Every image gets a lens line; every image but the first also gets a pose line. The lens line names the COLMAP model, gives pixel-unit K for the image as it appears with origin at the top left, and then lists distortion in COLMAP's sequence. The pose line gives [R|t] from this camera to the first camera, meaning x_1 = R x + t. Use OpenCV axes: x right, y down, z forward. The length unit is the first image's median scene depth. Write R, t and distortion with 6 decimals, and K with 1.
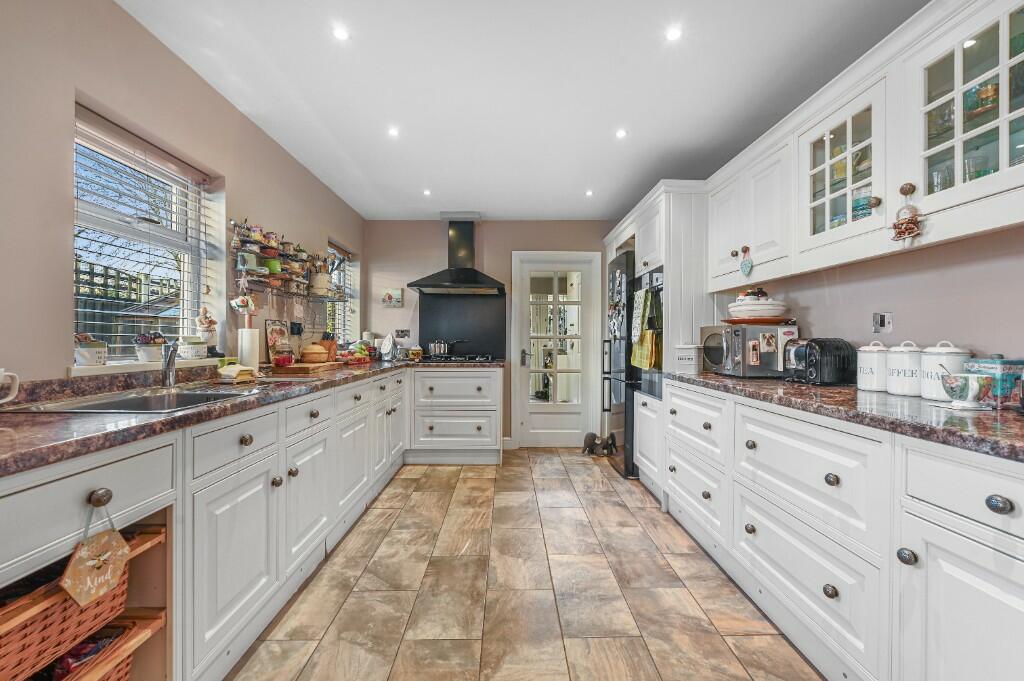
lens RADIAL K [[407.6, 0, 513.9], [0, 407.6, 338.4], [0, 0, 1]] dist [-0.009884, 0.000900]
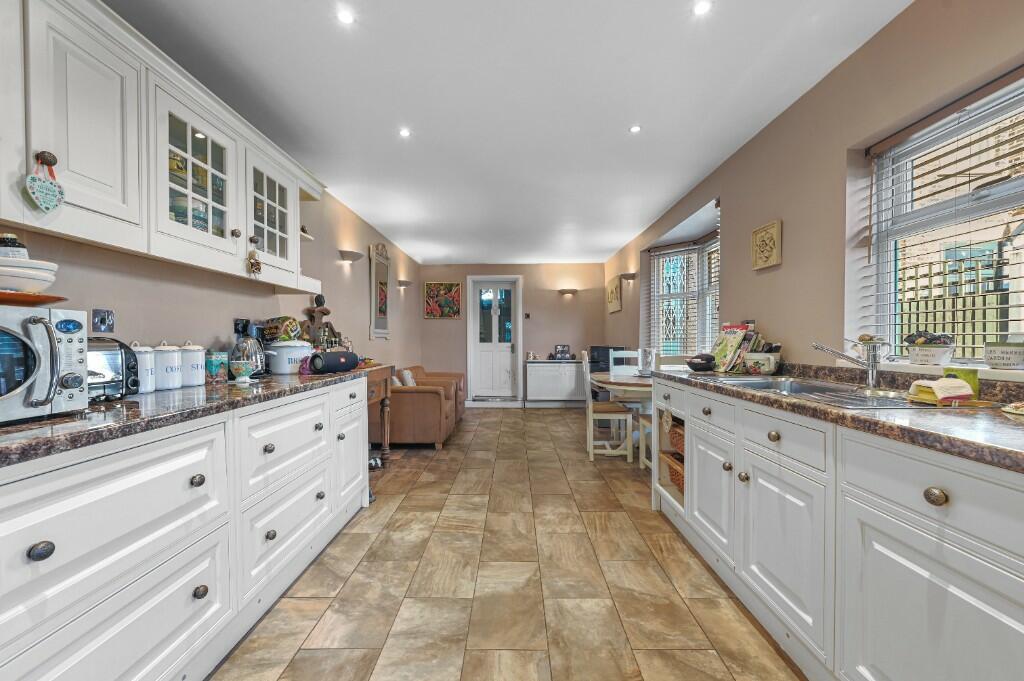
lens RADIAL K [[407.6, 0, 510.9], [0, 407.6, 343.8], [0, 0, 1]] dist [-0.009884, 0.000900]
pose [[-0.999630, 0.000611, 0.027181, -0.017831], [0.000836, 0.999966, 0.008263, 0.004985], [-0.027175, 0.008283, -0.999596, 2.072911]]
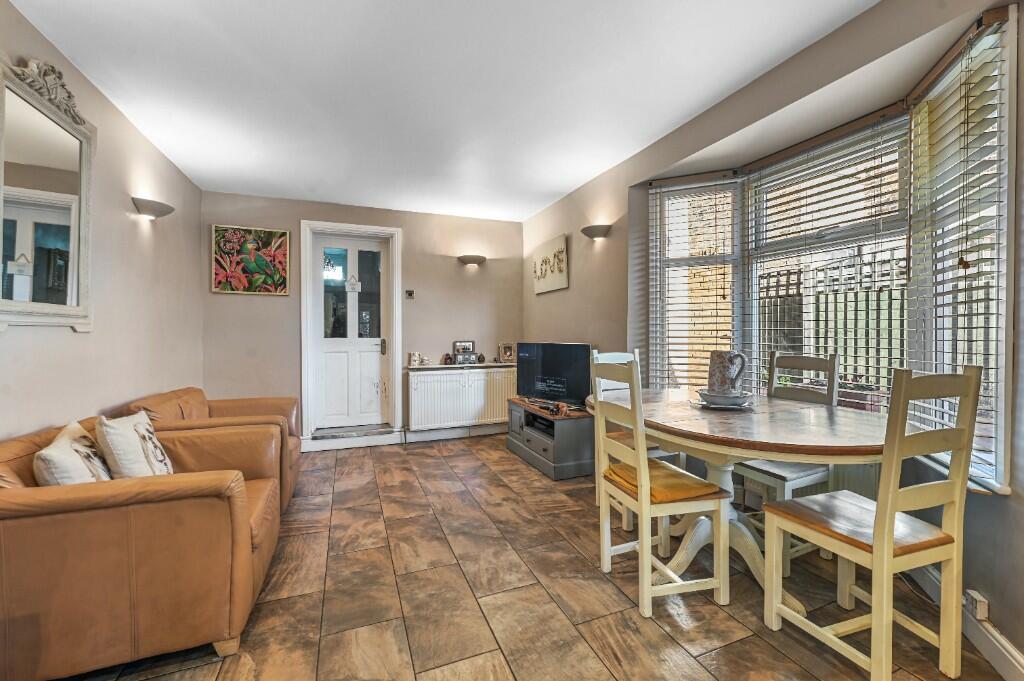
lens RADIAL K [[407.6, 0, 513.2], [0, 407.6, 336.6], [0, 0, 1]] dist [-0.009884, 0.000900]
pose [[-0.933583, 0.002214, -0.358355, 0.082206], [0.000096, 0.999982, 0.005927, 0.005174], [0.358362, 0.005499, -0.933567, 1.487827]]
